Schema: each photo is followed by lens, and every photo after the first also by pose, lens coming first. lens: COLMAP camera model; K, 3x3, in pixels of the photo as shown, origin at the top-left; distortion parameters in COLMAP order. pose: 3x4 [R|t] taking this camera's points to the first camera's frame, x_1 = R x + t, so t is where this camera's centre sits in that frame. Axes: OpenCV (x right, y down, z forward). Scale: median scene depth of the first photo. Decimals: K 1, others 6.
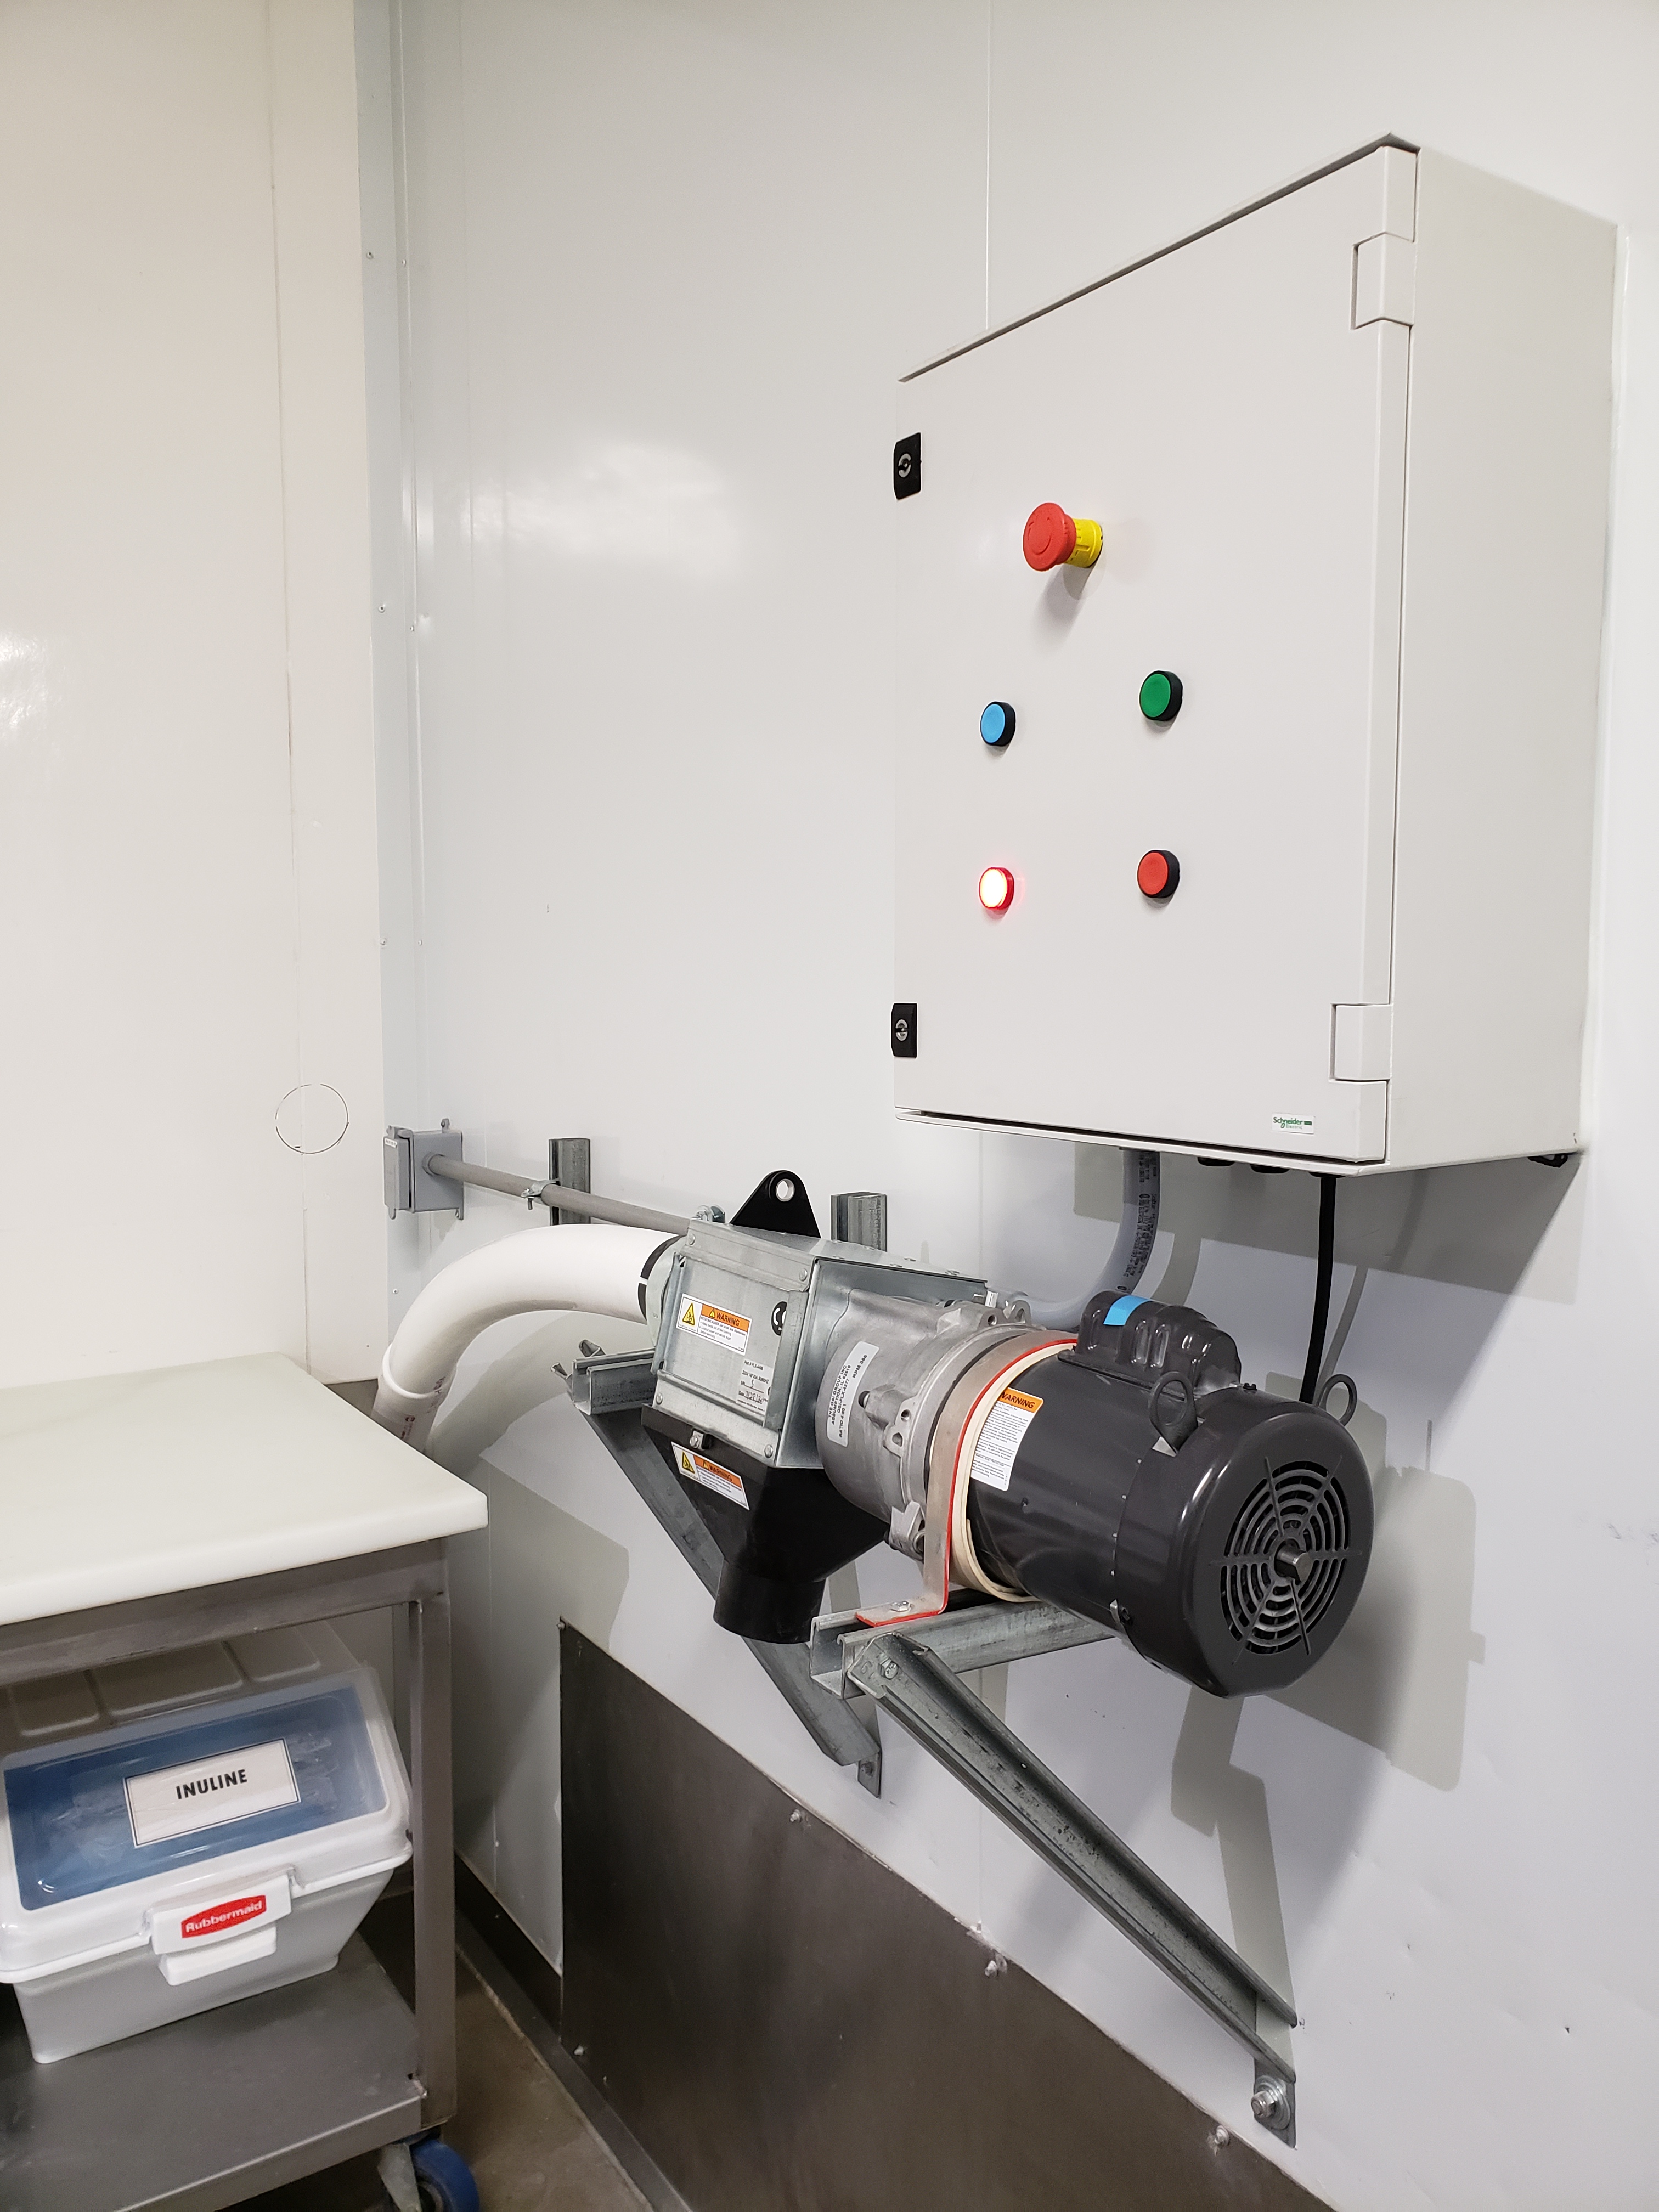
lens RADIAL K [[1703.0, 0, 795.3], [0, 1703.0, 1091.6], [0, 0, 1]] dist [-0.003988, 0.000057]
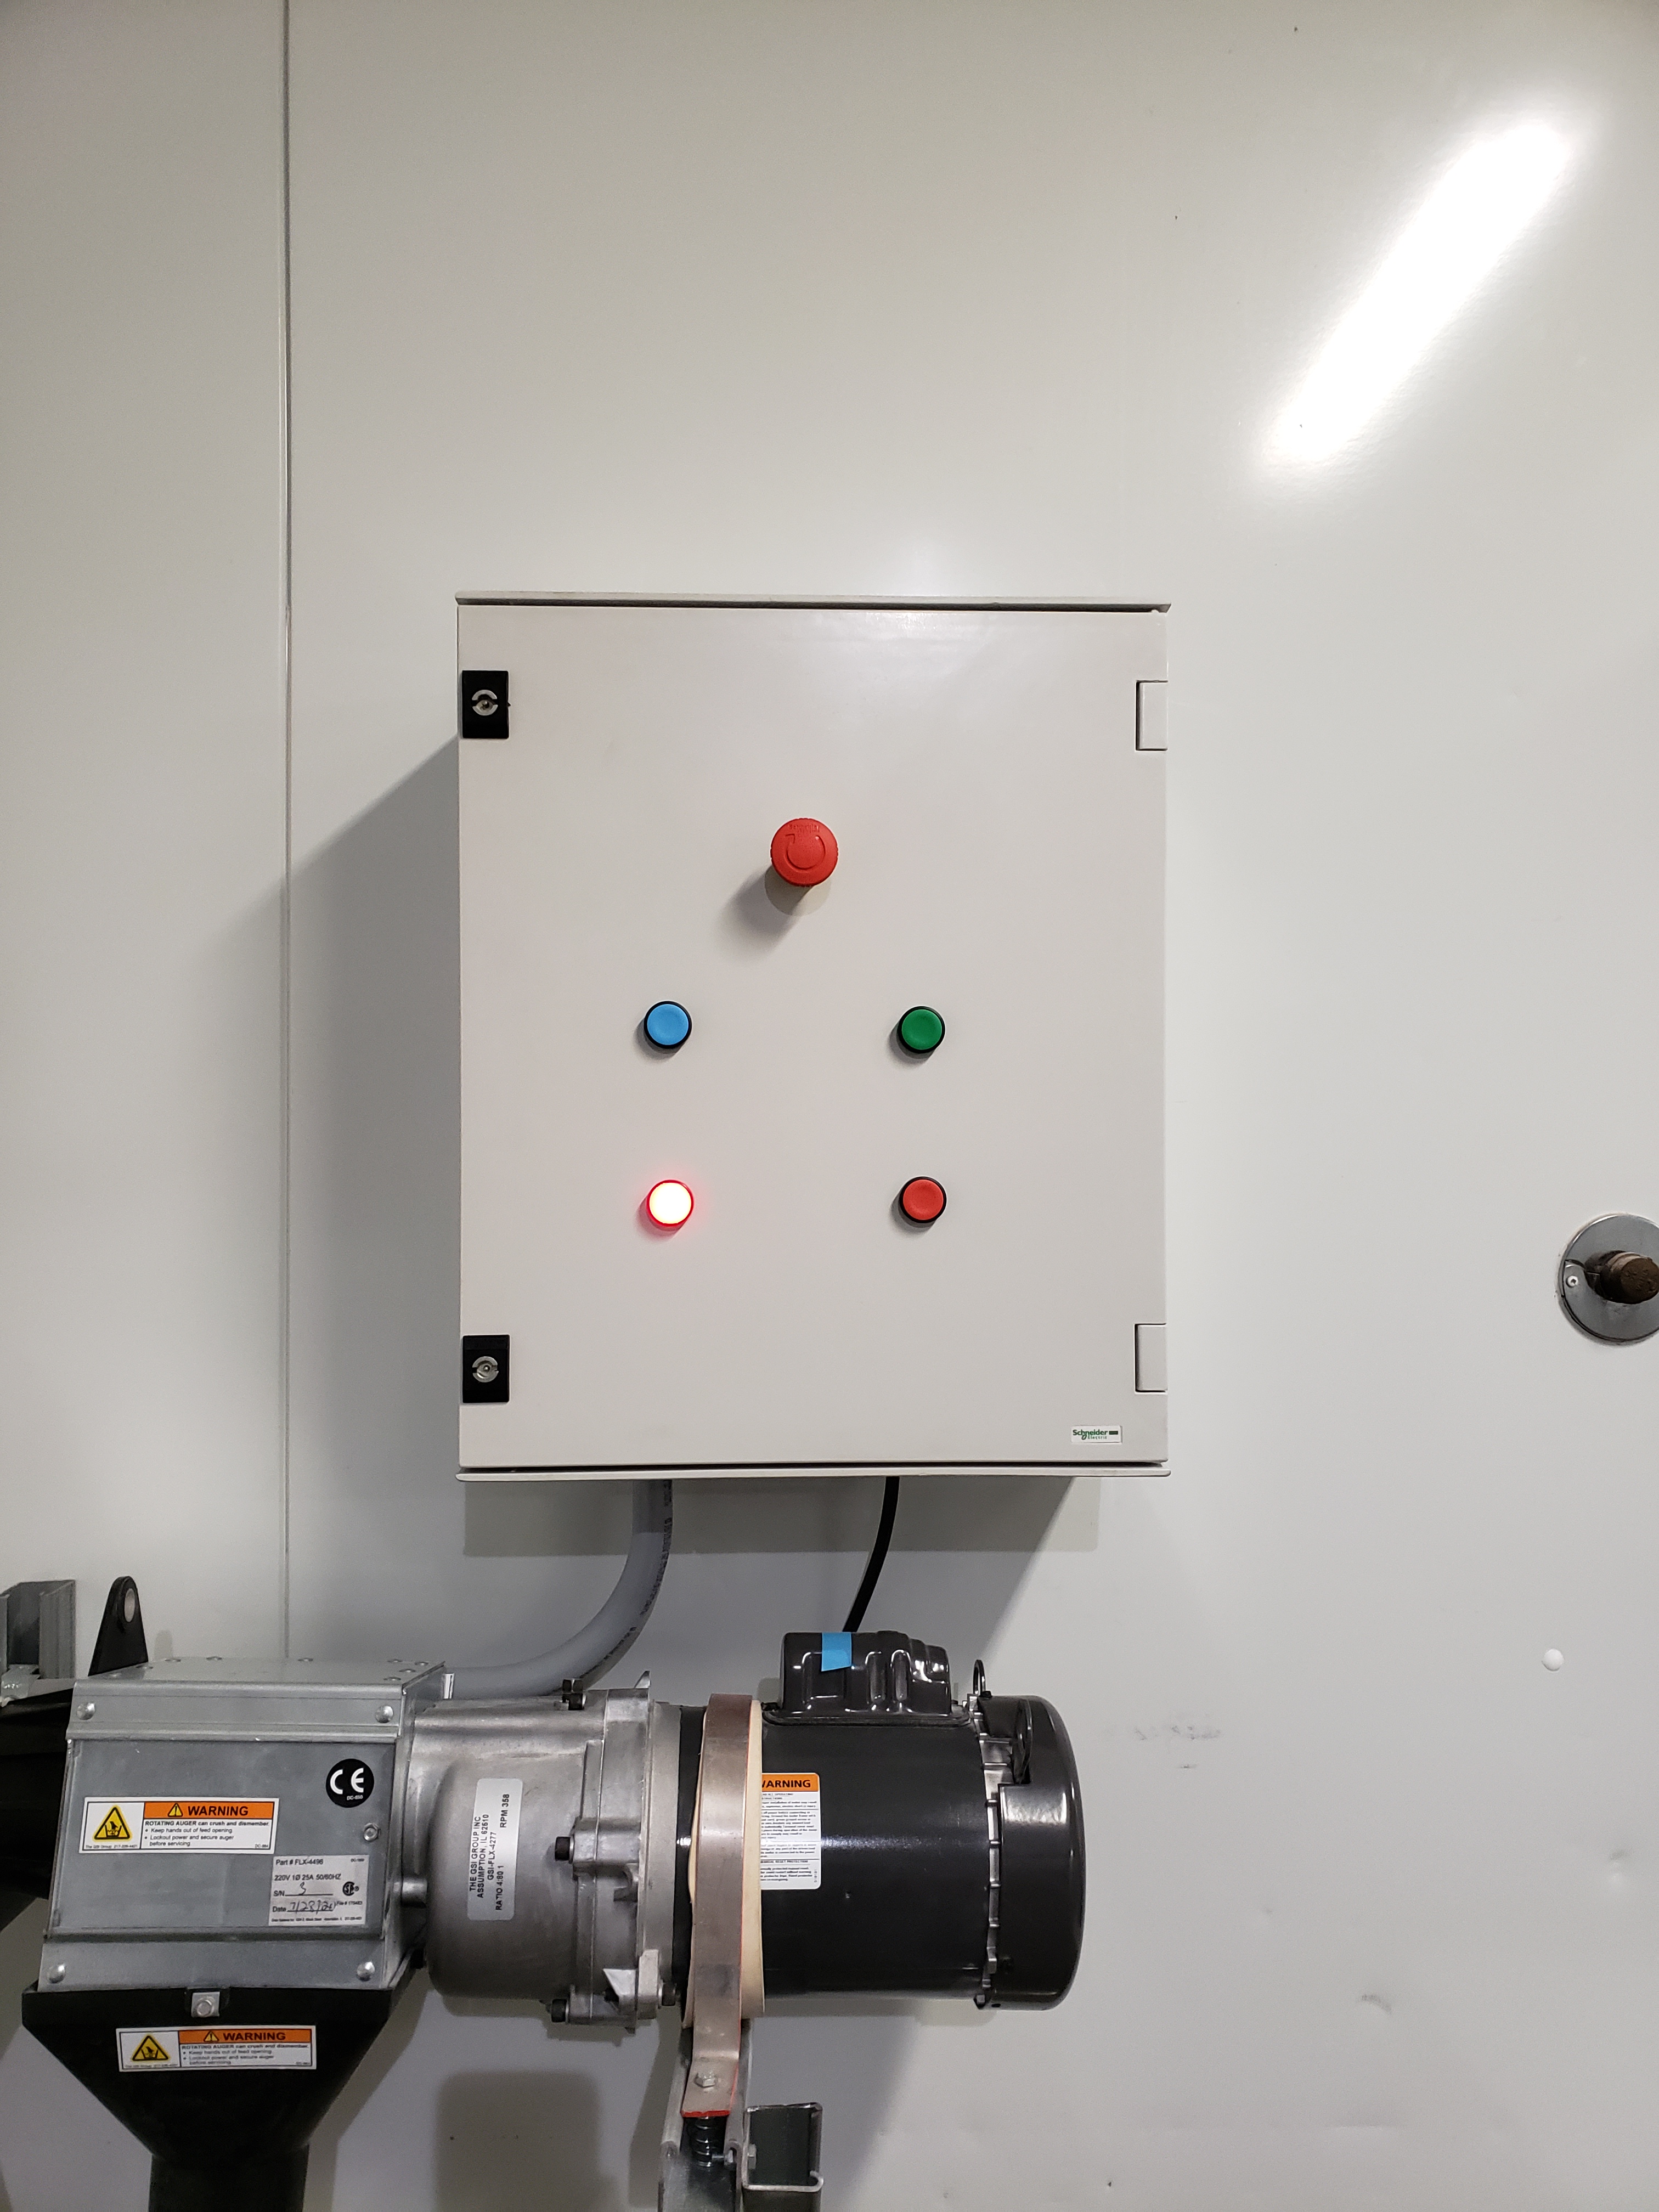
lens RADIAL K [[1703.0, 0, 795.3], [0, 1703.0, 1091.6], [0, 0, 1]] dist [-0.003988, 0.000057]
pose [[0.531463, 0.019816, 0.846850, -0.576901], [0.073846, 0.994836, -0.069623, -0.108039], [-0.843857, 0.099539, 0.527255, 0.441152]]
